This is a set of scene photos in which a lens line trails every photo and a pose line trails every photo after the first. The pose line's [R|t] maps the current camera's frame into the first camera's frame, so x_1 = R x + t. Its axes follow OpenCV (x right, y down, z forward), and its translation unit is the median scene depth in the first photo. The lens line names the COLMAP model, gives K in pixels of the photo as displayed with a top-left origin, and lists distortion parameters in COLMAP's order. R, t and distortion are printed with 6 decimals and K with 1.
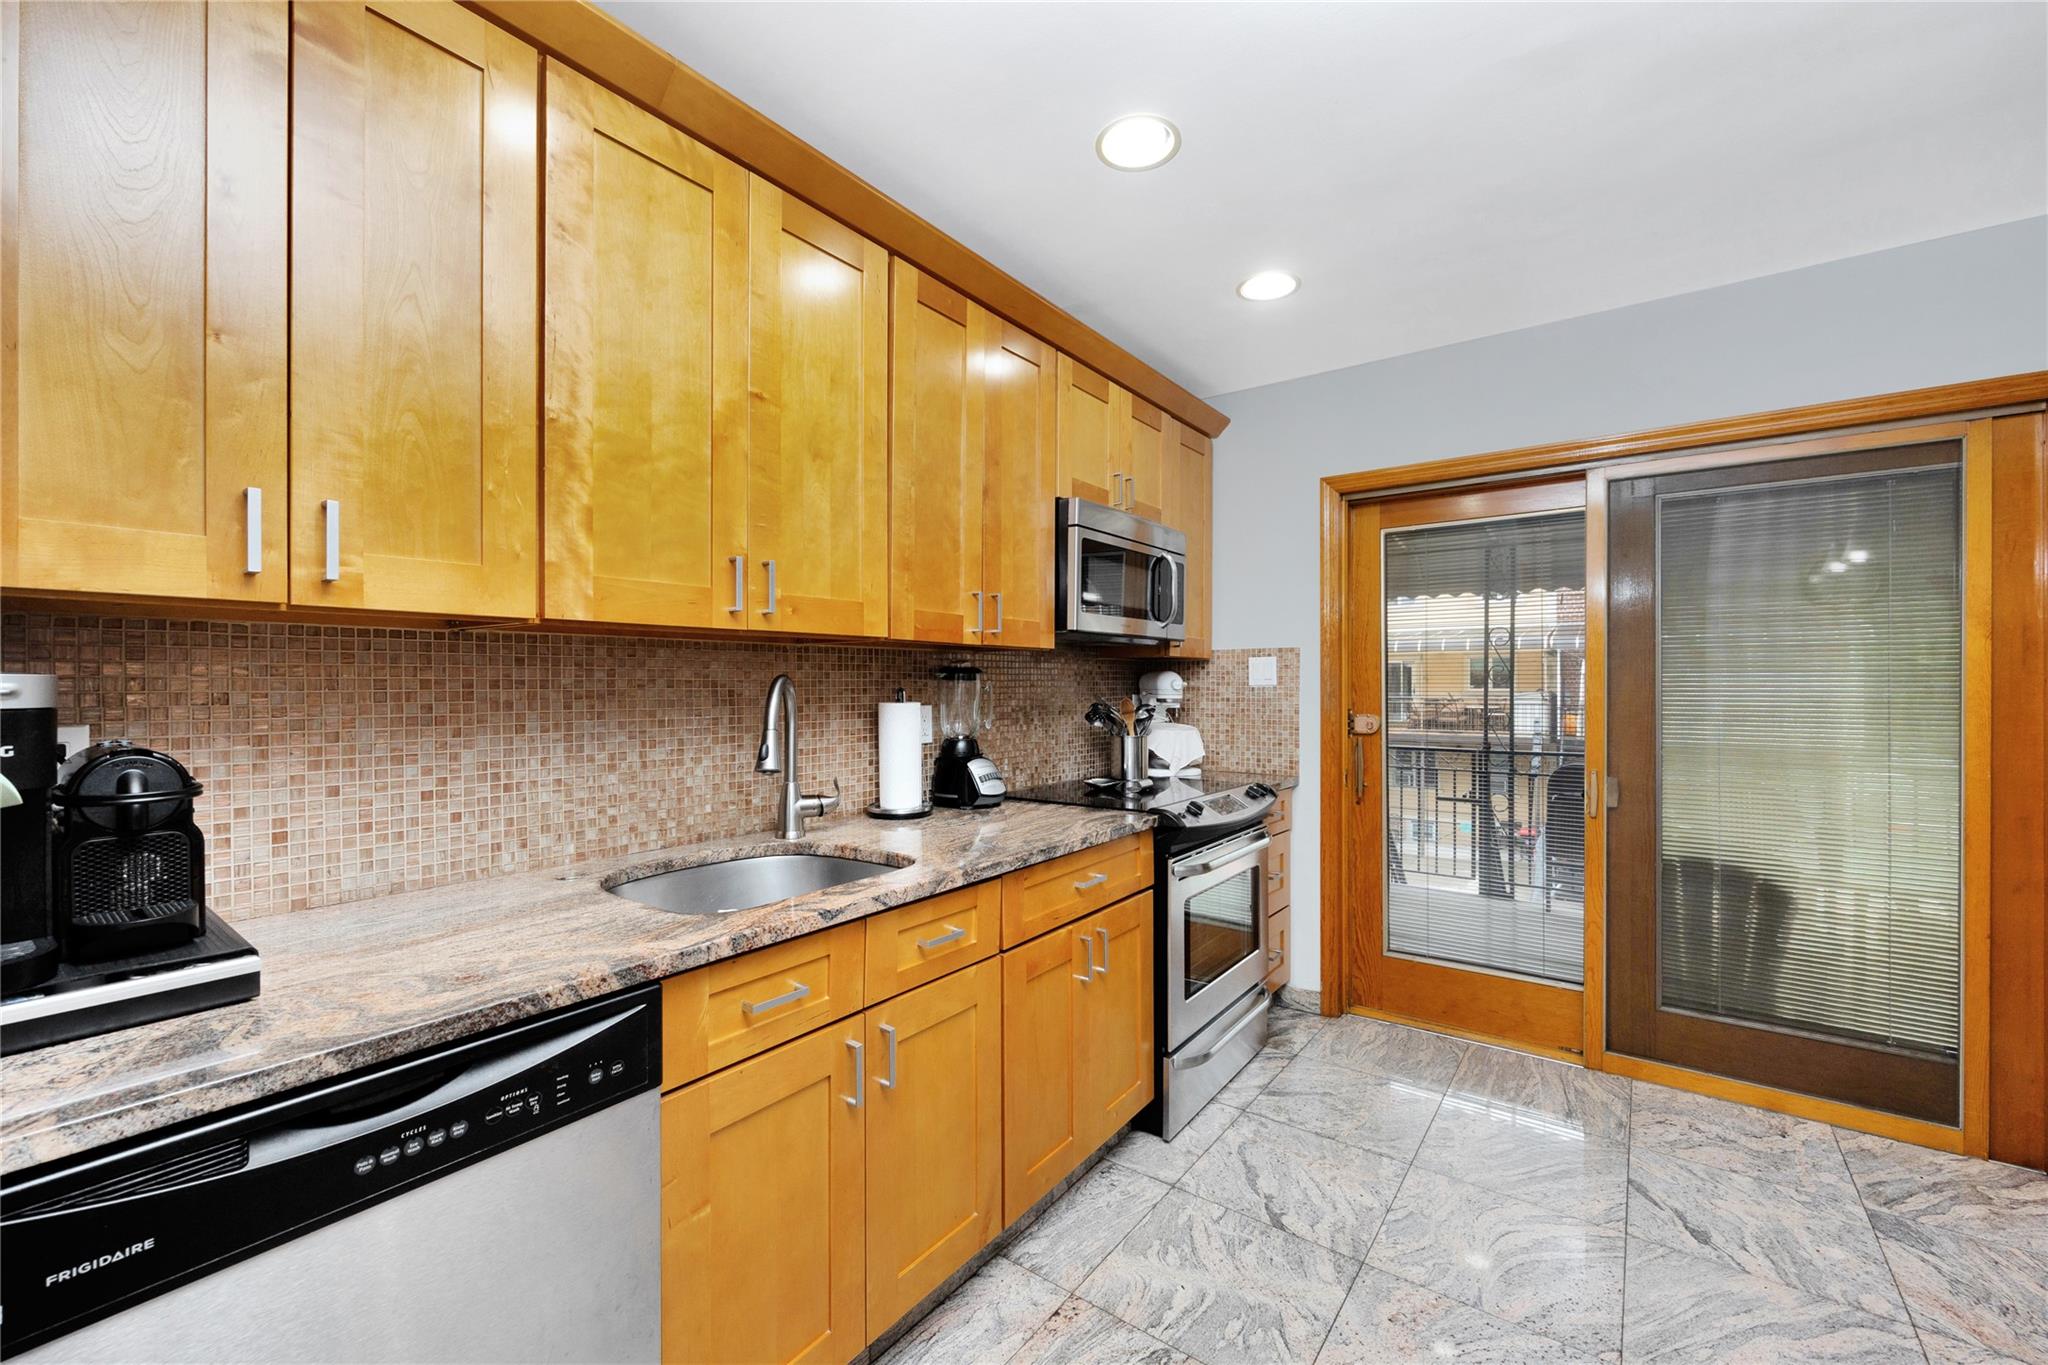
lens RADIAL K [[825.4, 0, 1021.0], [0, 825.4, 685.2], [0, 0, 1]] dist [-0.003403, -0.001421]
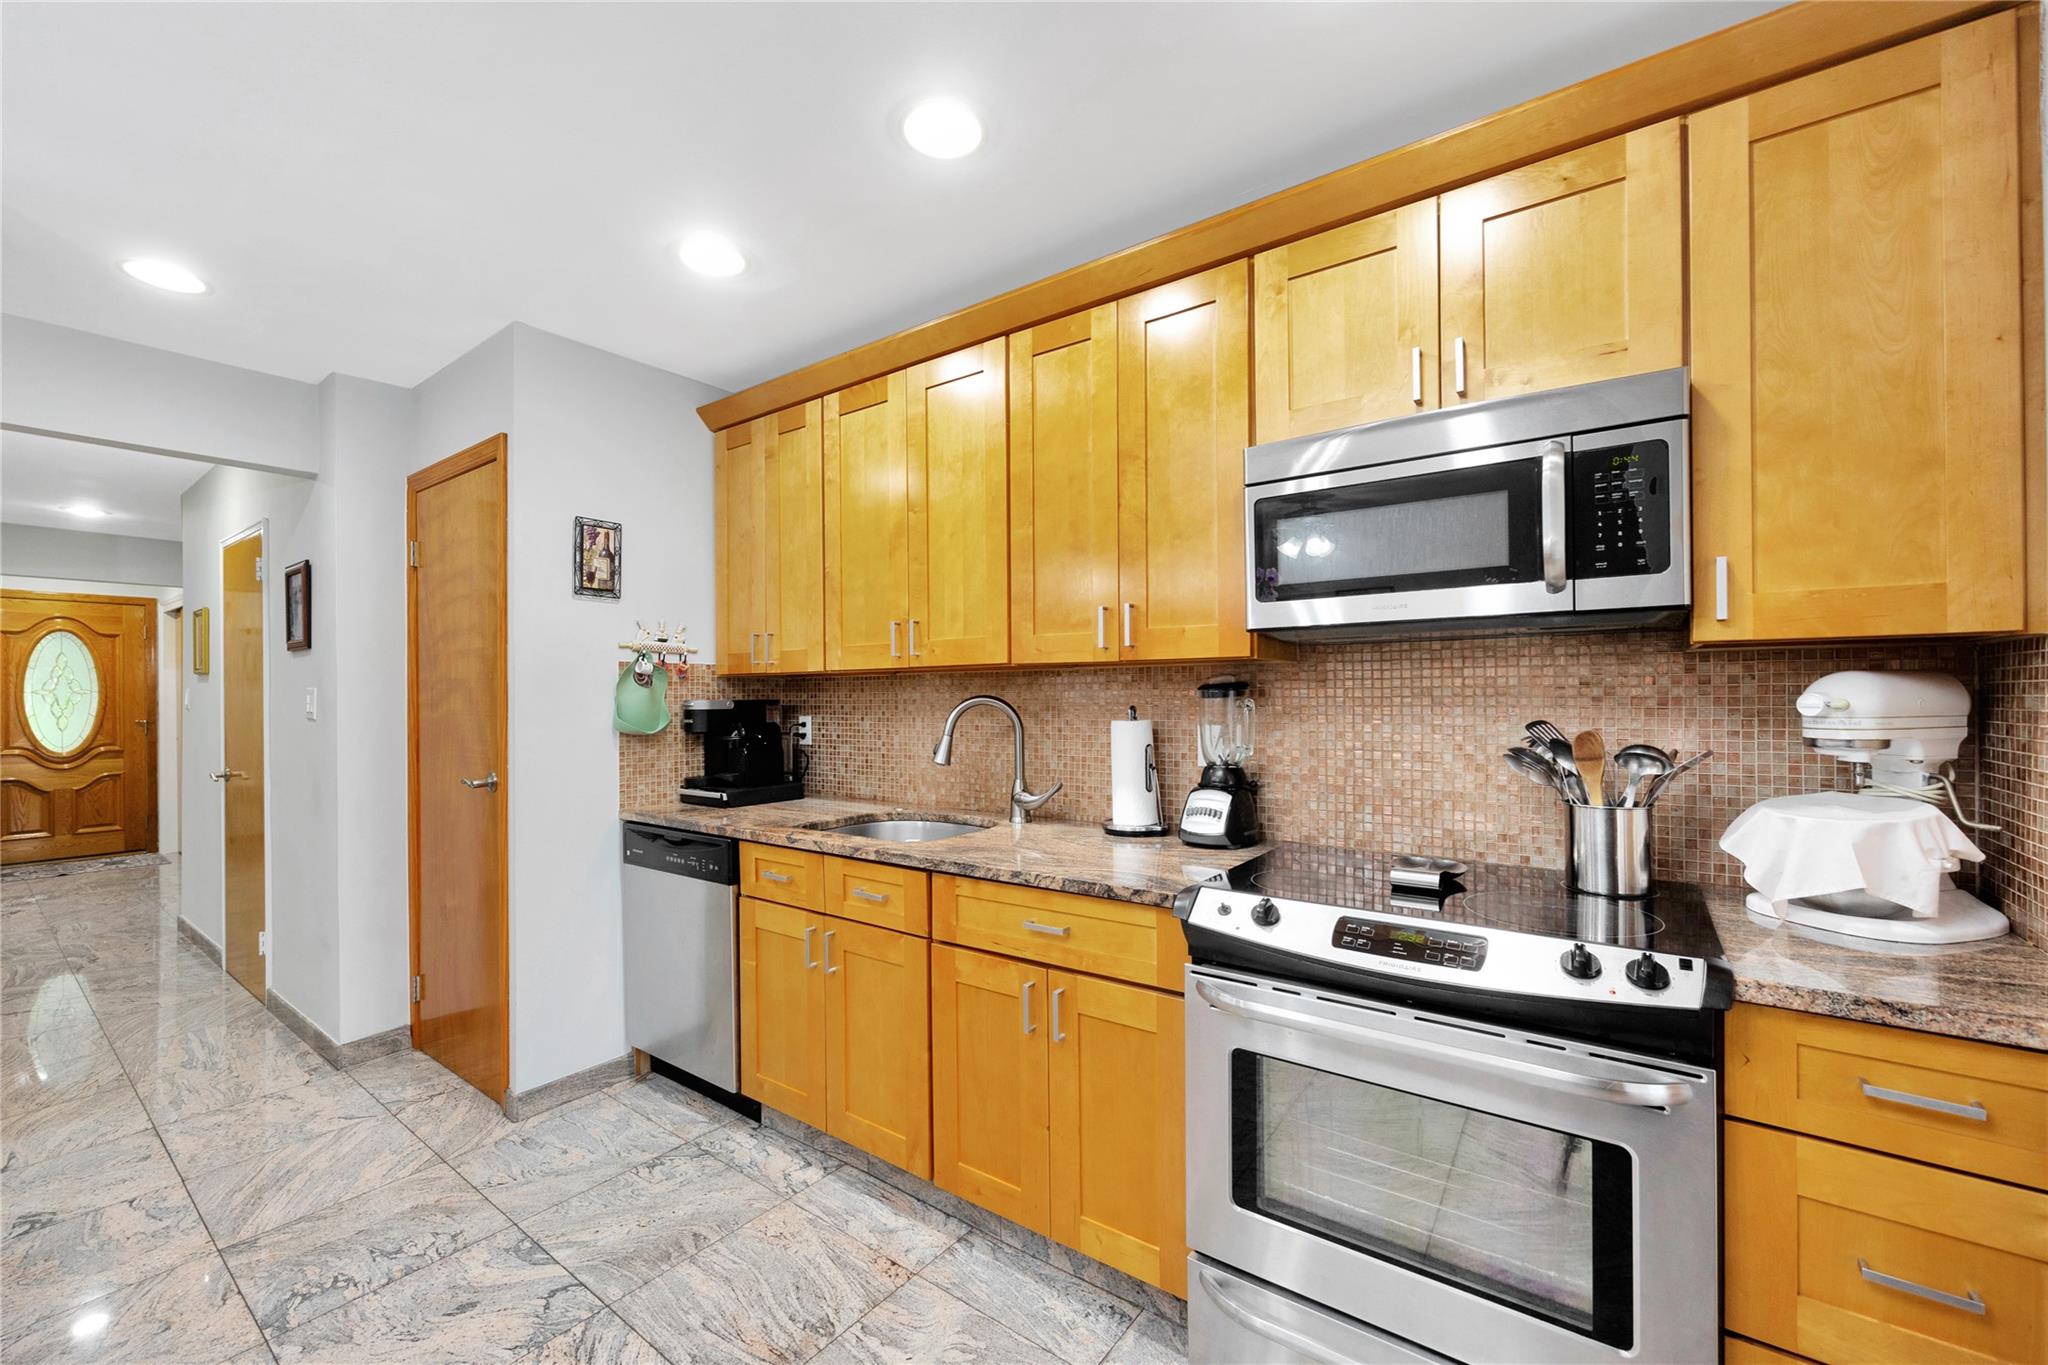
lens RADIAL K [[825.4, 0, 1038.3], [0, 825.4, 694.3], [0, 0, 1]] dist [-0.003403, -0.001421]
pose [[0.013498, 0.000190, -0.999909, 1.067211], [0.005361, 0.999986, 0.000263, -0.014140], [0.999895, -0.005364, 0.013496, 1.079258]]
